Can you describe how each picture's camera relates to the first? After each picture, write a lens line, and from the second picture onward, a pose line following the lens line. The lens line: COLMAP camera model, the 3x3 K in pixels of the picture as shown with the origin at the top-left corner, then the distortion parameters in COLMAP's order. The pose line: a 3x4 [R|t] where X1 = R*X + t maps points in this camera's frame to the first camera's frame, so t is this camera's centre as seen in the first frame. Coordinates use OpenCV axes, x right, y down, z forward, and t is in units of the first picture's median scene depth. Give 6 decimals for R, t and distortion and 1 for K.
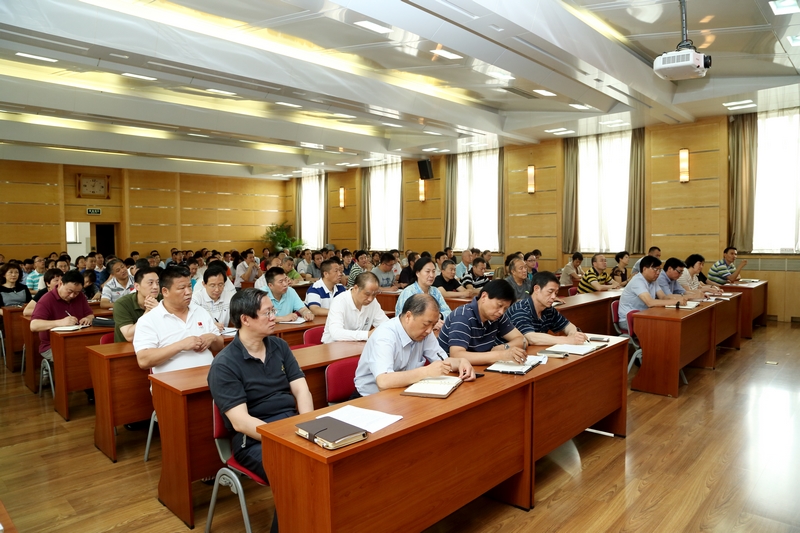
lens RADIAL K [[529.9, 0, 399.4], [0, 529.9, 263.4], [0, 0, 1]] dist [-0.001921, -0.001263]
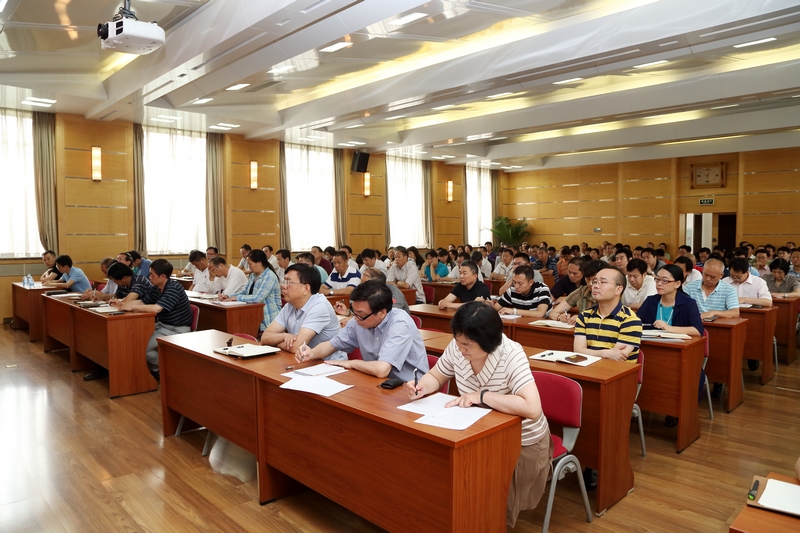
lens RADIAL K [[559.1, 0, 399.8], [0, 559.1, 265.7], [0, 0, 1]] dist [-0.007038, -0.000239]
pose [[-0.039663, 0.081441, -0.995889, 0.500259], [-0.057377, 0.994843, 0.083641, -0.036641], [0.997564, 0.060458, -0.034786, 0.512214]]
